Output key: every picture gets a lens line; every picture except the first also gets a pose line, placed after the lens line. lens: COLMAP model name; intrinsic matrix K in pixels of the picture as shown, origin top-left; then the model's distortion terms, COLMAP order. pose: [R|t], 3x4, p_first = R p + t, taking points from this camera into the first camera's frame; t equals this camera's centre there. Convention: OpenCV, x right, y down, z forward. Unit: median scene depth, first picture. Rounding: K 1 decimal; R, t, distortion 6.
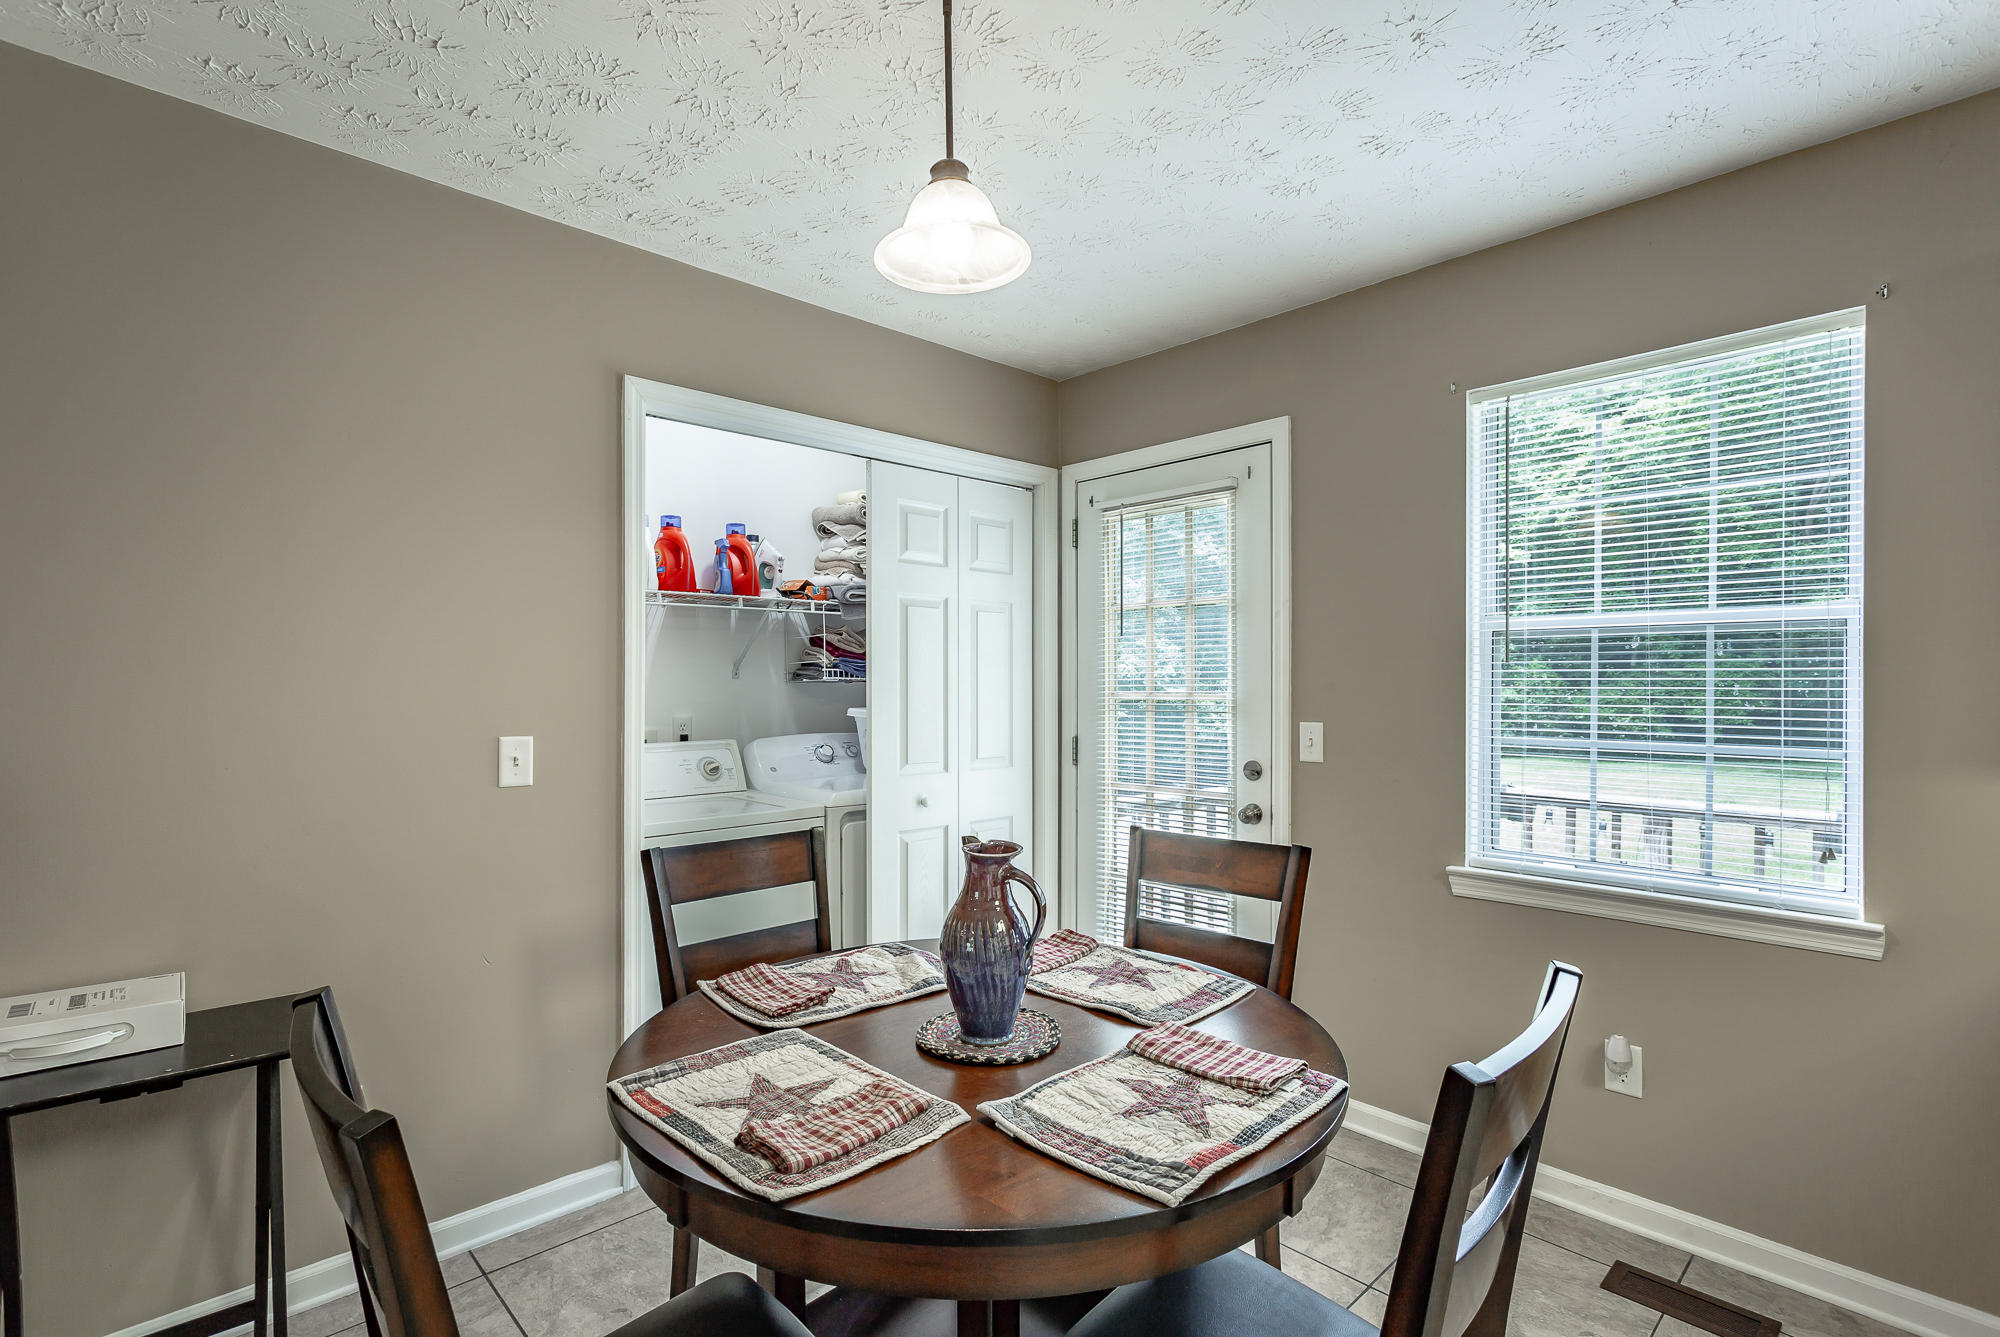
lens RADIAL K [[938.7, 0, 956.8], [0, 938.7, 680.5], [0, 0, 1]] dist [0.000512, 0.000292]
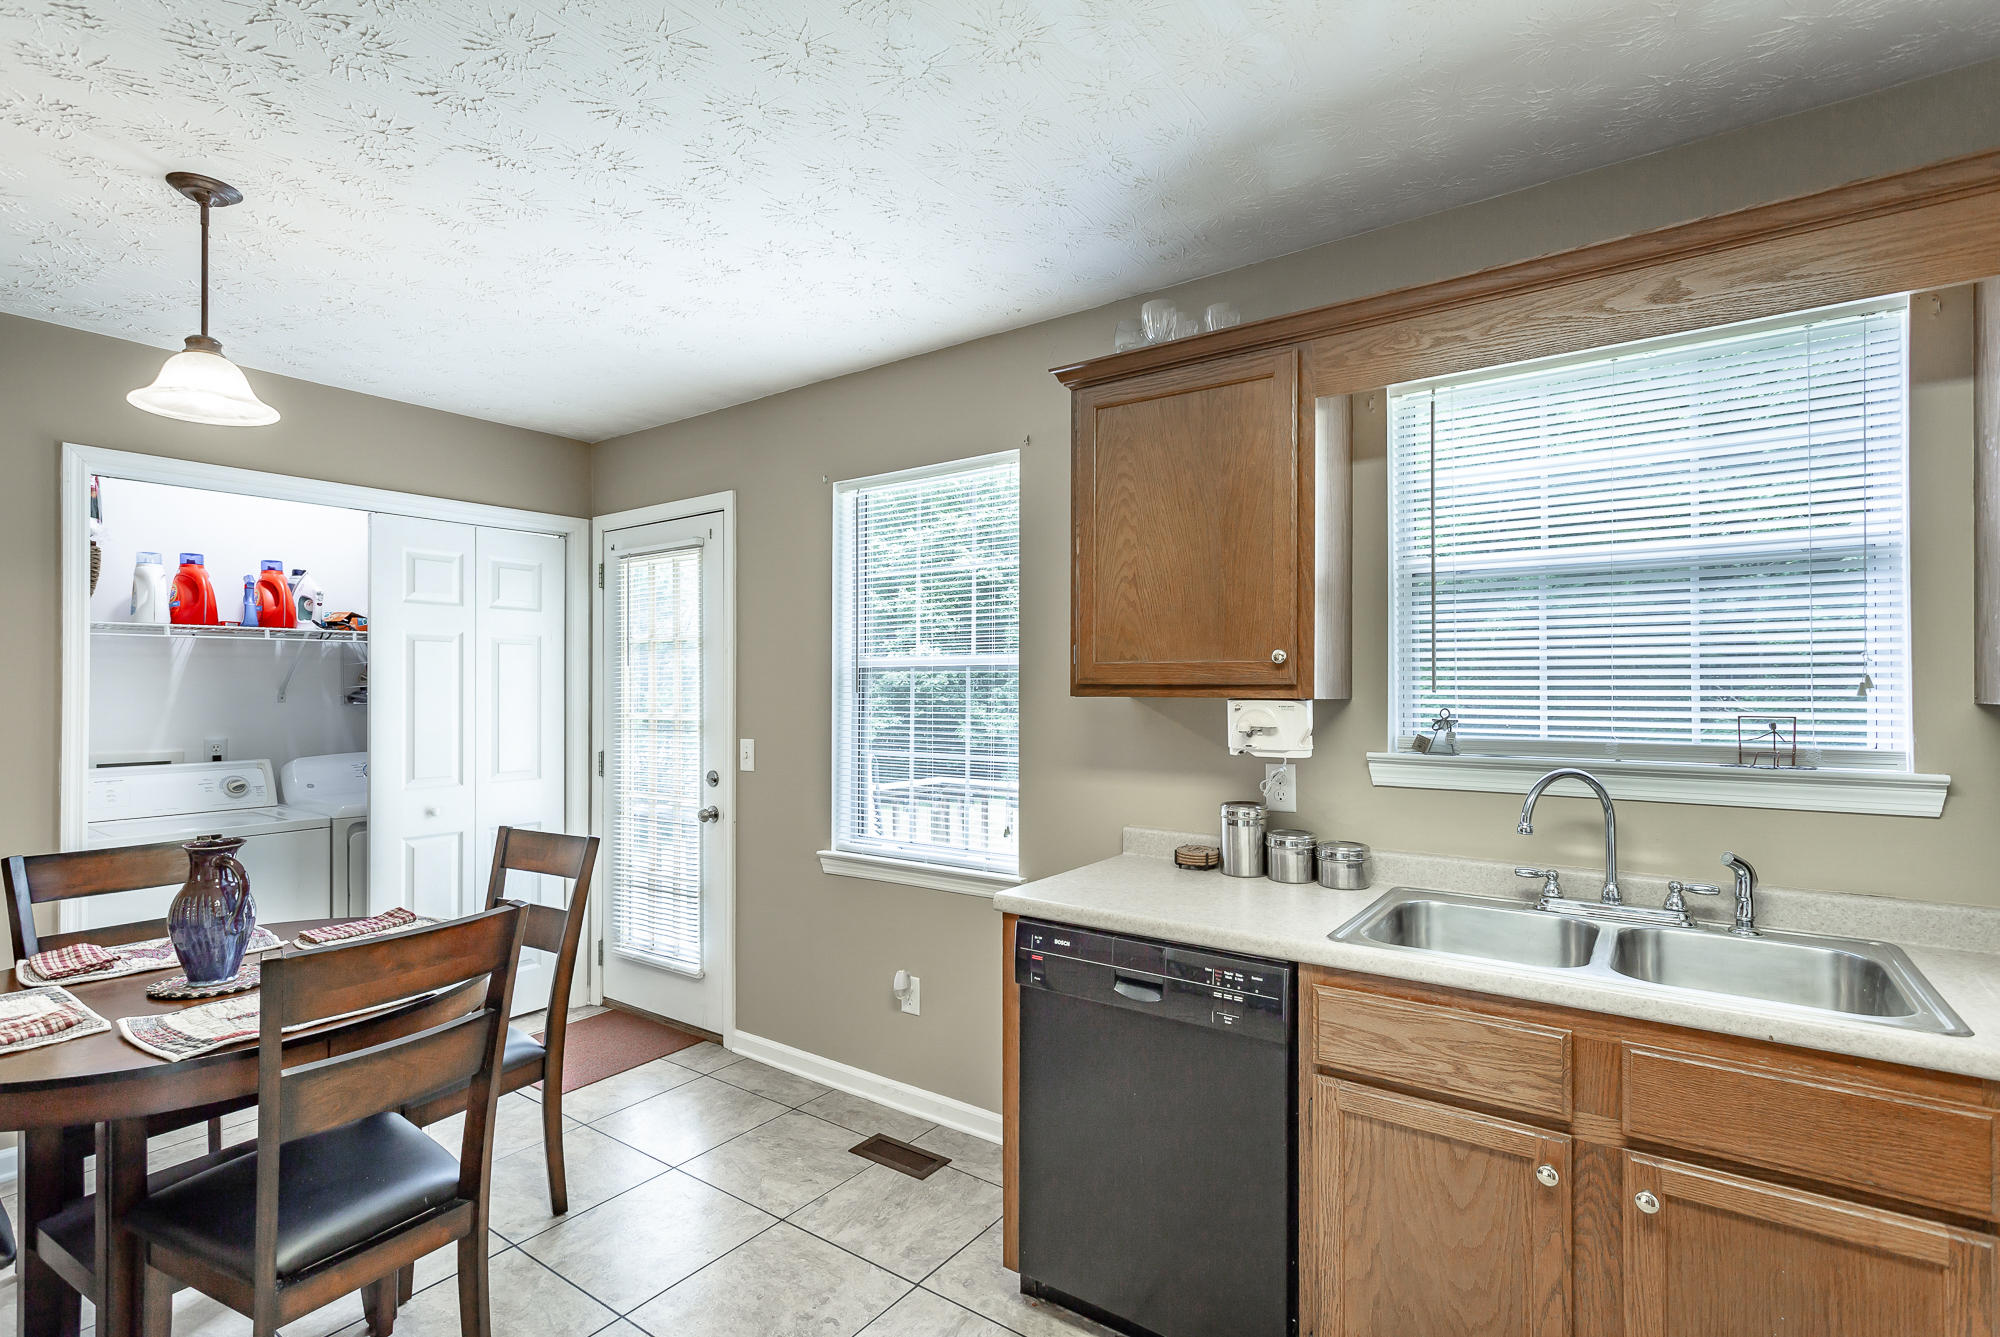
lens RADIAL K [[949.8, 0, 967.6], [0, 949.8, 681.2], [0, 0, 1]] dist [0.002273, 0.000860]
pose [[0.981709, -0.001300, 0.190383, 0.374698], [0.002036, 0.999991, -0.003671, -0.023284], [-0.190376, 0.003991, 0.981703, -0.254864]]
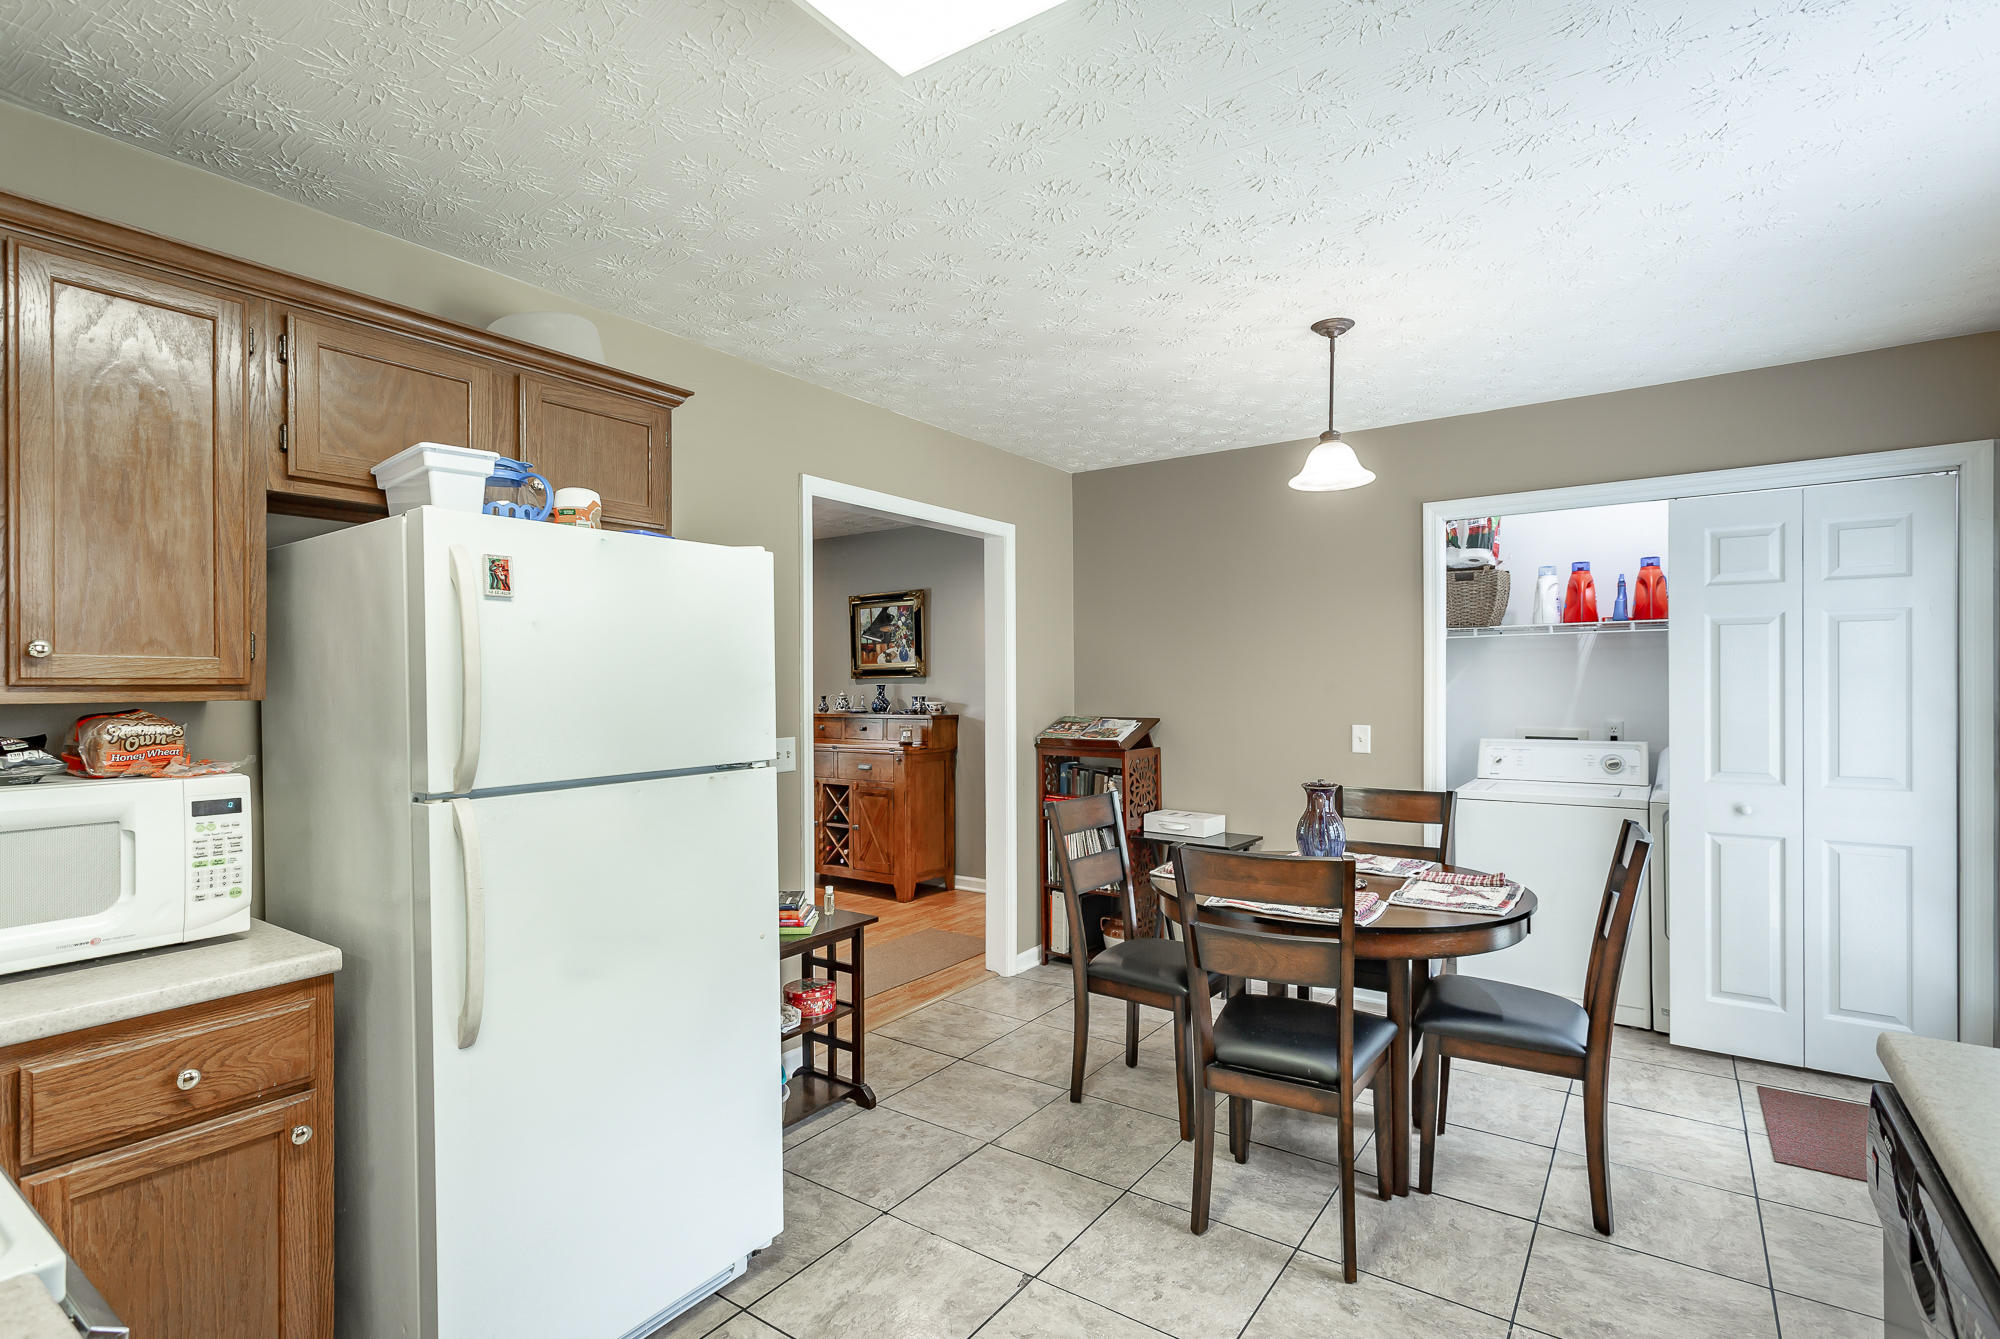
lens RADIAL K [[961.1, 0, 1019.1], [0, 961.1, 685.7], [0, 0, 1]] dist [0.002902, 0.000562]
pose [[0.214198, 0.002390, -0.976787, 0.825501], [0.008314, 0.999956, 0.004270, -0.020570], [0.976755, -0.009036, 0.214169, -0.023450]]
